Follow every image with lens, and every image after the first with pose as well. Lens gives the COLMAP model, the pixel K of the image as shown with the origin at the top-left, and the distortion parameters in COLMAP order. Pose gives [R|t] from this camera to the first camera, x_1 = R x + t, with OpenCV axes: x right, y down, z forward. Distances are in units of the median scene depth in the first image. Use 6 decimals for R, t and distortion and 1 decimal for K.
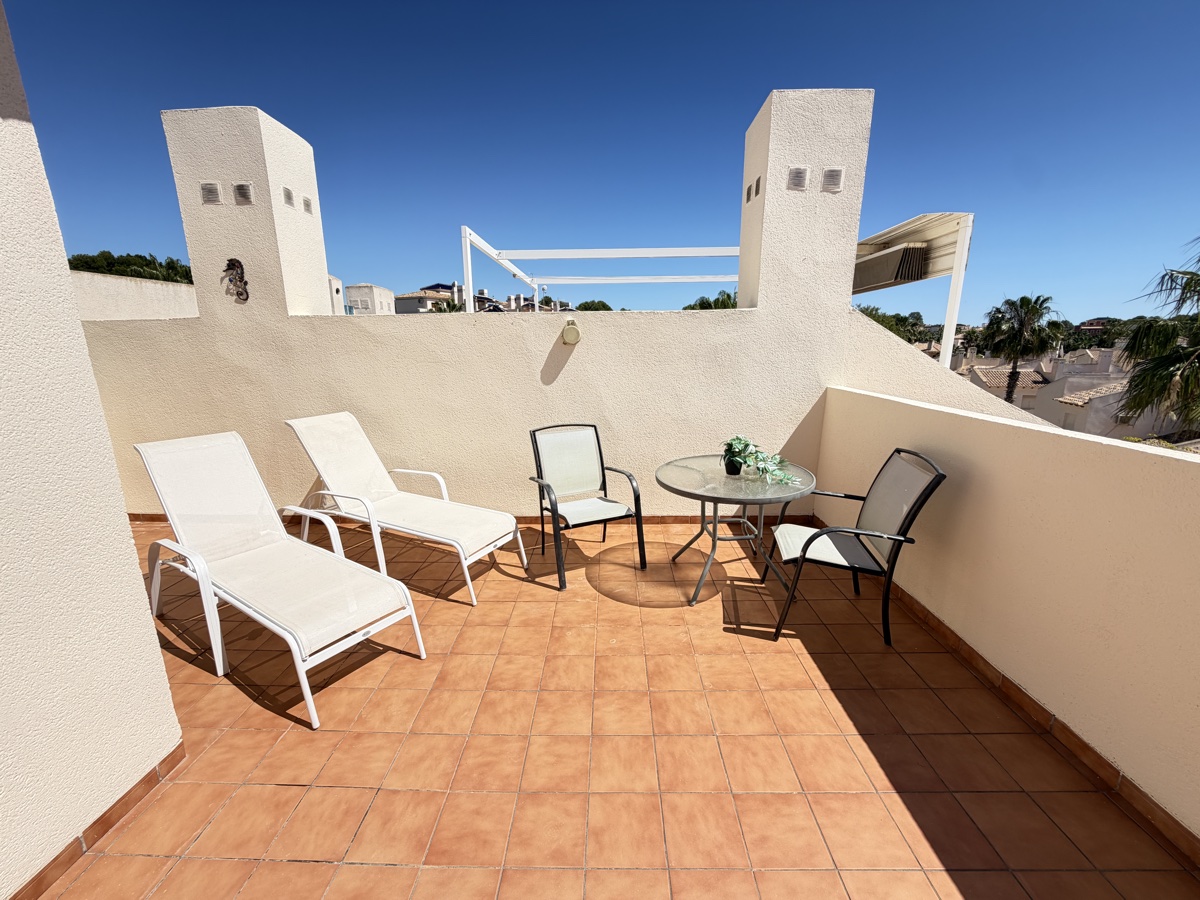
lens RADIAL K [[479.2, 0, 597.9], [0, 479.2, 450.8], [0, 0, 1]] dist [0.001375, -0.000097]
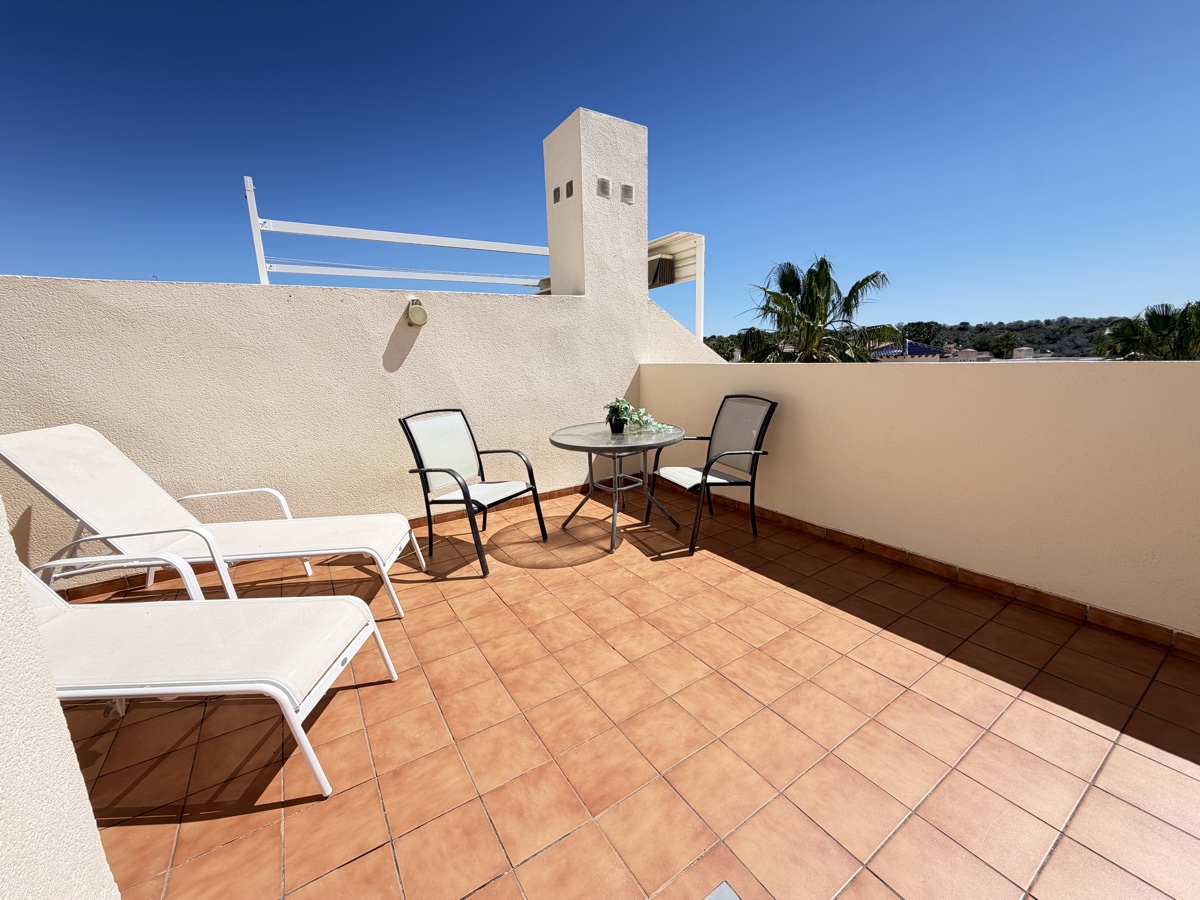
lens RADIAL K [[479.2, 0, 598.5], [0, 479.2, 450.9], [0, 0, 1]] dist [0.001375, -0.000097]
pose [[0.825430, -0.130503, 0.549212, -0.483938], [0.150467, 0.988576, 0.008763, 0.093101], [-0.544082, 0.075405, 0.835637, 0.099302]]
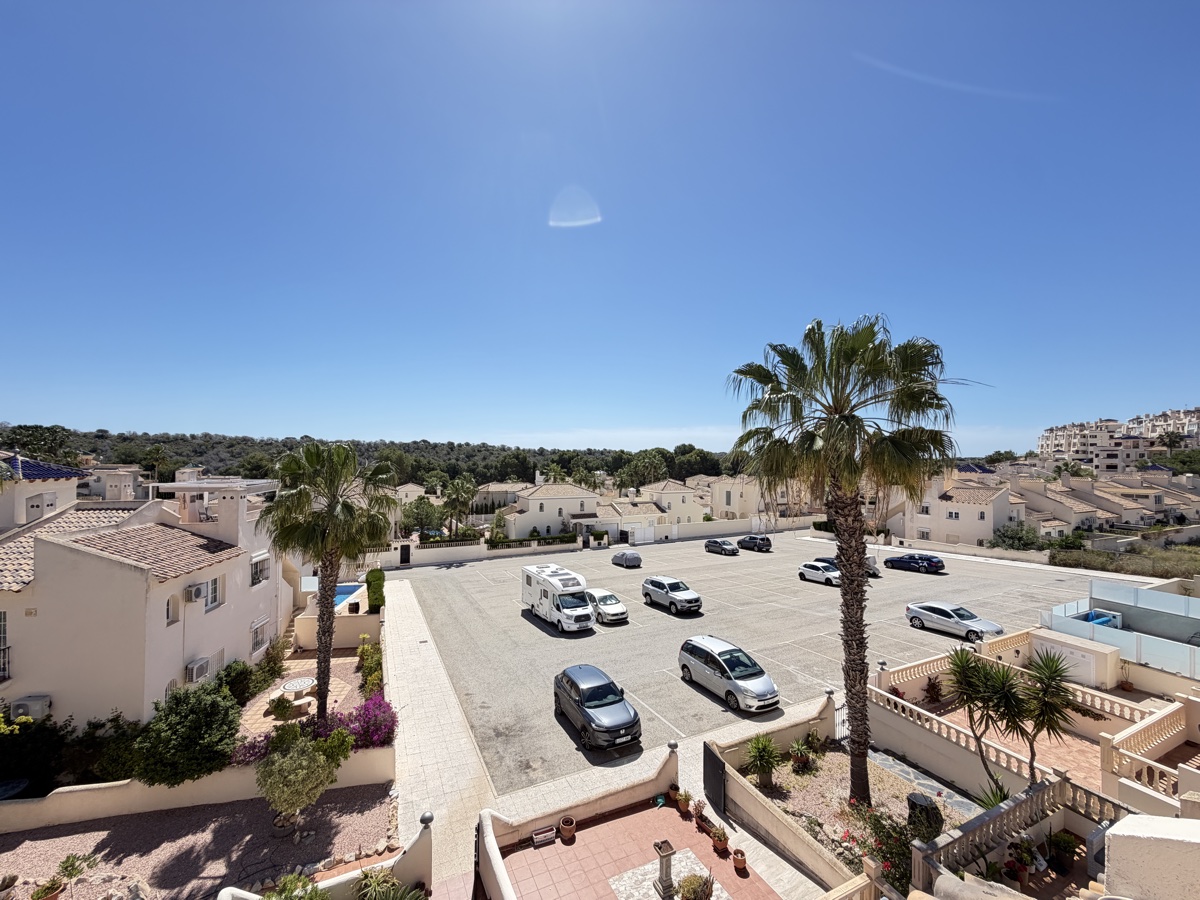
lens RADIAL K [[479.2, 0, 598.1], [0, 479.2, 453.2], [0, 0, 1]] dist [0.001375, -0.000097]
pose [[-0.451483, 0.007497, 0.892248, 0.939359], [0.192105, 0.977331, 0.088994, -0.288325], [-0.871355, 0.211584, -0.442688, 0.649657]]
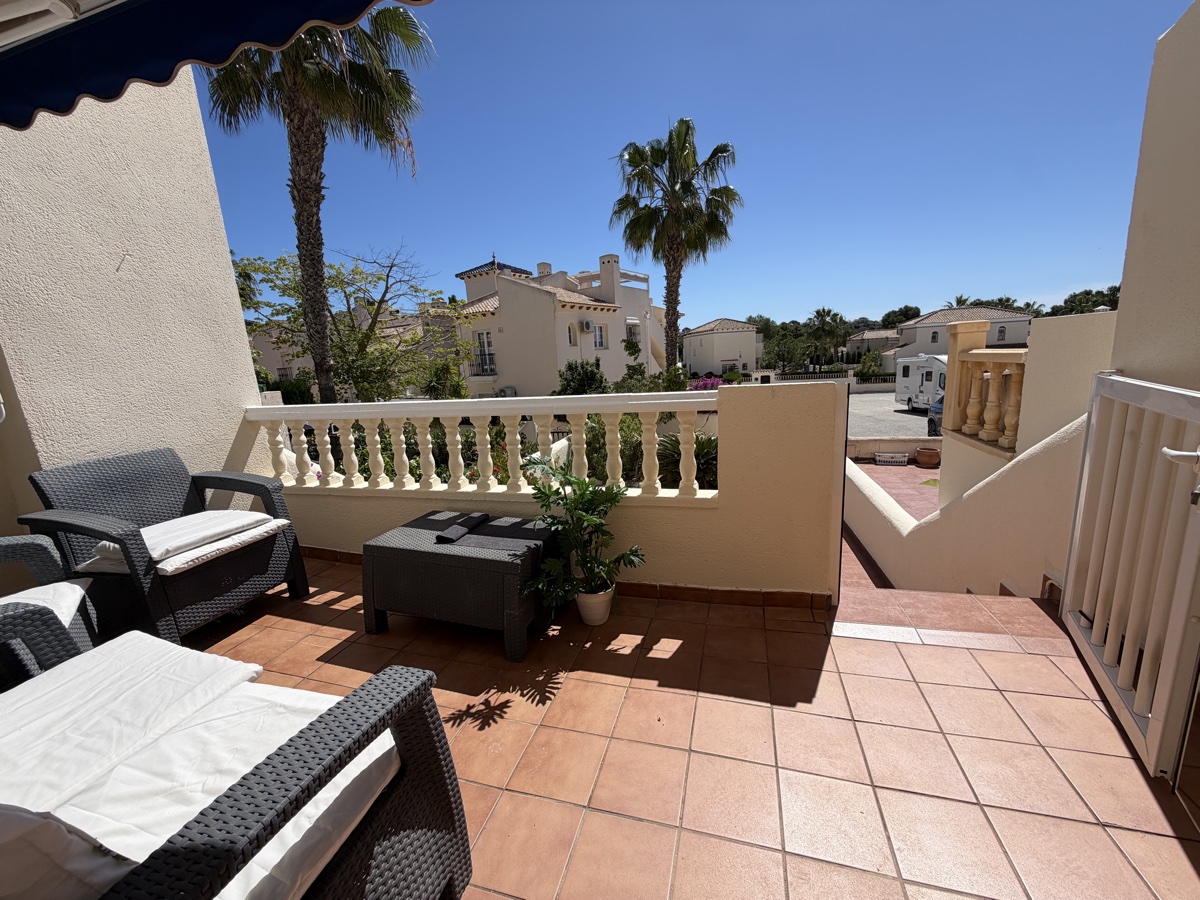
lens RADIAL K [[479.2, 0, 597.6], [0, 479.2, 451.3], [0, 0, 1]] dist [0.001375, -0.000097]
pose [[0.257946, -0.201299, 0.944956, 1.250374], [0.272049, 0.953614, 0.128881, 2.513461], [-0.927067, 0.223830, 0.300744, 0.815960]]
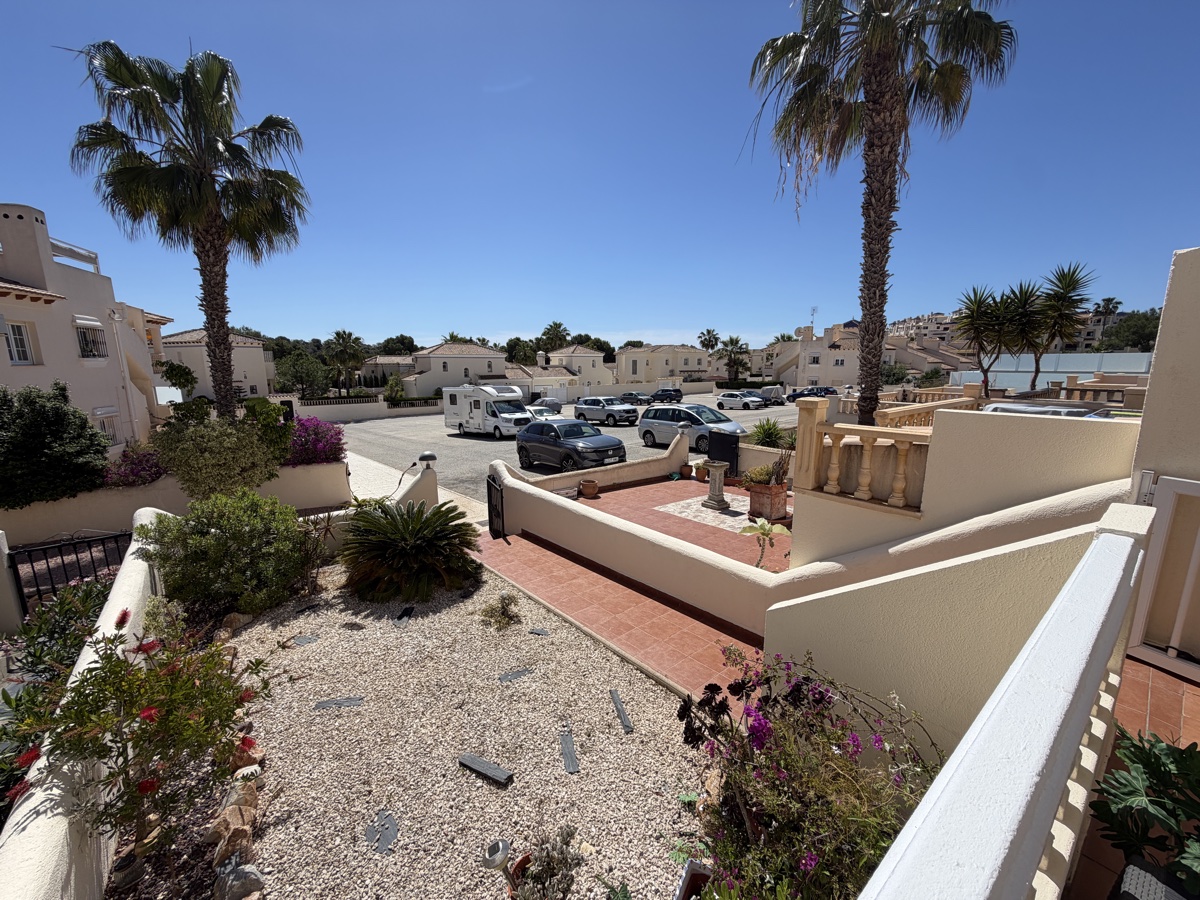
lens RADIAL K [[479.2, 0, 599.4], [0, 479.2, 449.7], [0, 0, 1]] dist [0.001375, -0.000097]
pose [[-0.641379, -0.135719, 0.755125, 2.216614], [0.173346, 0.933145, 0.314948, 2.114129], [-0.747385, 0.332899, -0.574973, 1.791866]]
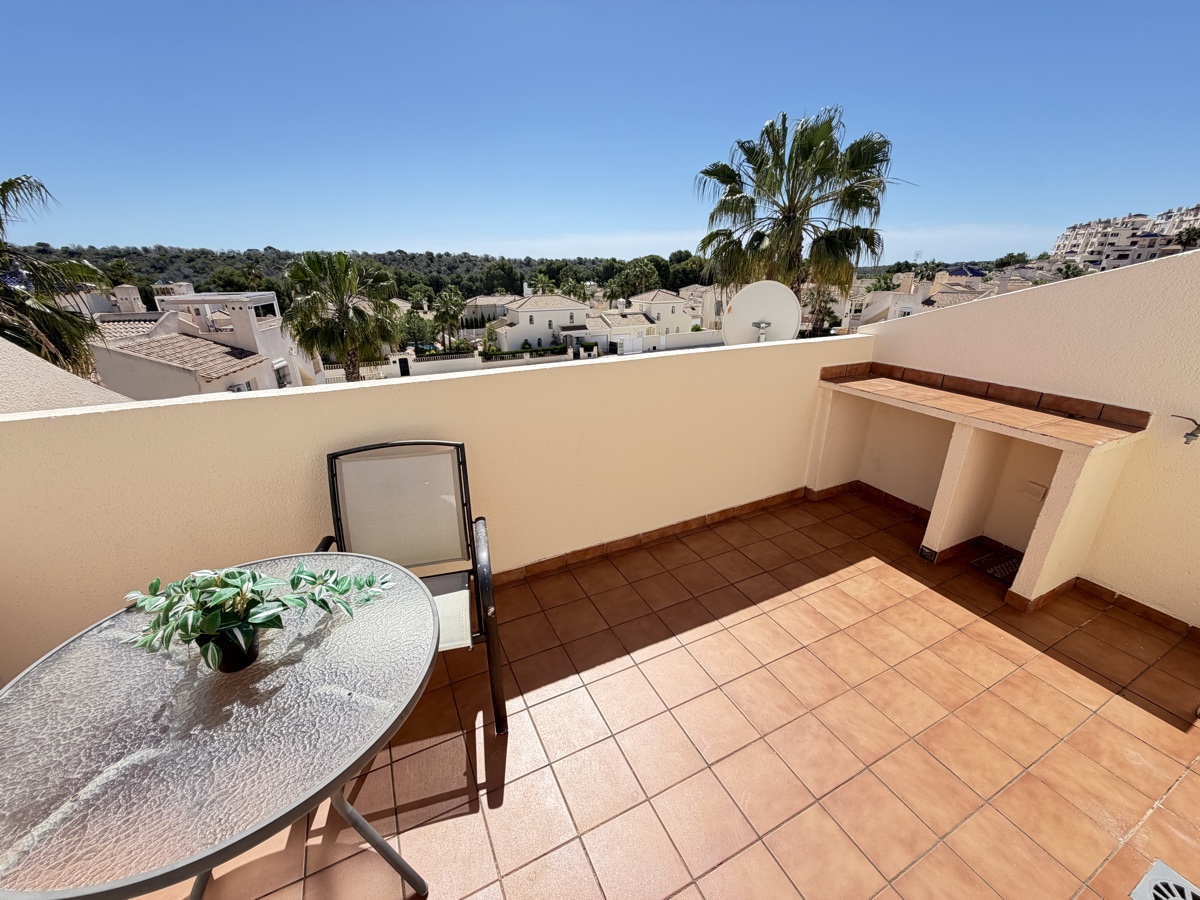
lens RADIAL K [[479.2, 0, 598.1], [0, 479.2, 450.3], [0, 0, 1]] dist [0.001375, -0.000097]
pose [[-0.466271, -0.309230, 0.828835, -0.169104], [0.204900, 0.873687, 0.441233, -0.277984], [-0.860585, 0.375563, -0.344014, 1.025521]]
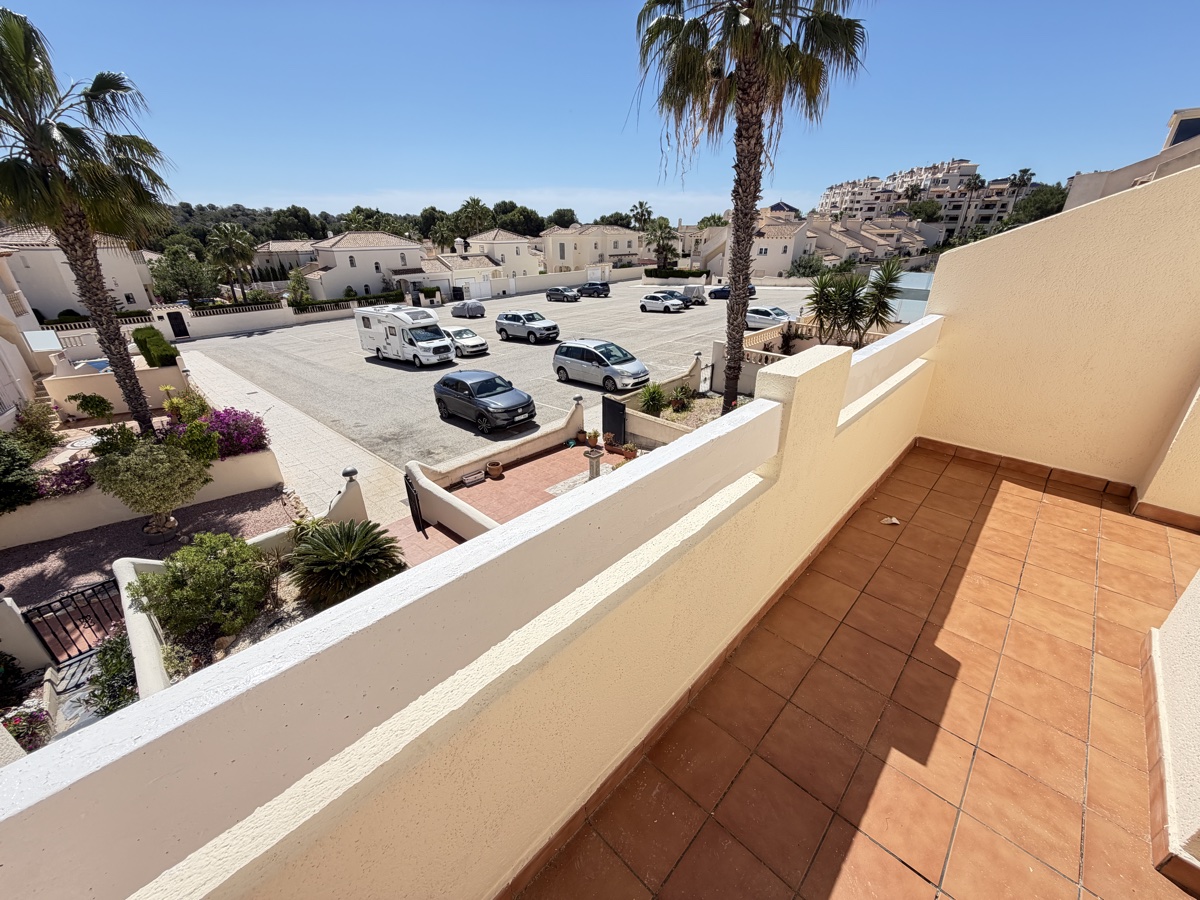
lens RADIAL K [[479.2, 0, 598.5], [0, 479.2, 451.3], [0, 0, 1]] dist [0.001375, -0.000097]
pose [[-0.735682, -0.281744, 0.615948, 1.549063], [0.157667, 0.813166, 0.560270, 0.944591], [-0.658721, 0.509296, -0.553809, 1.541235]]
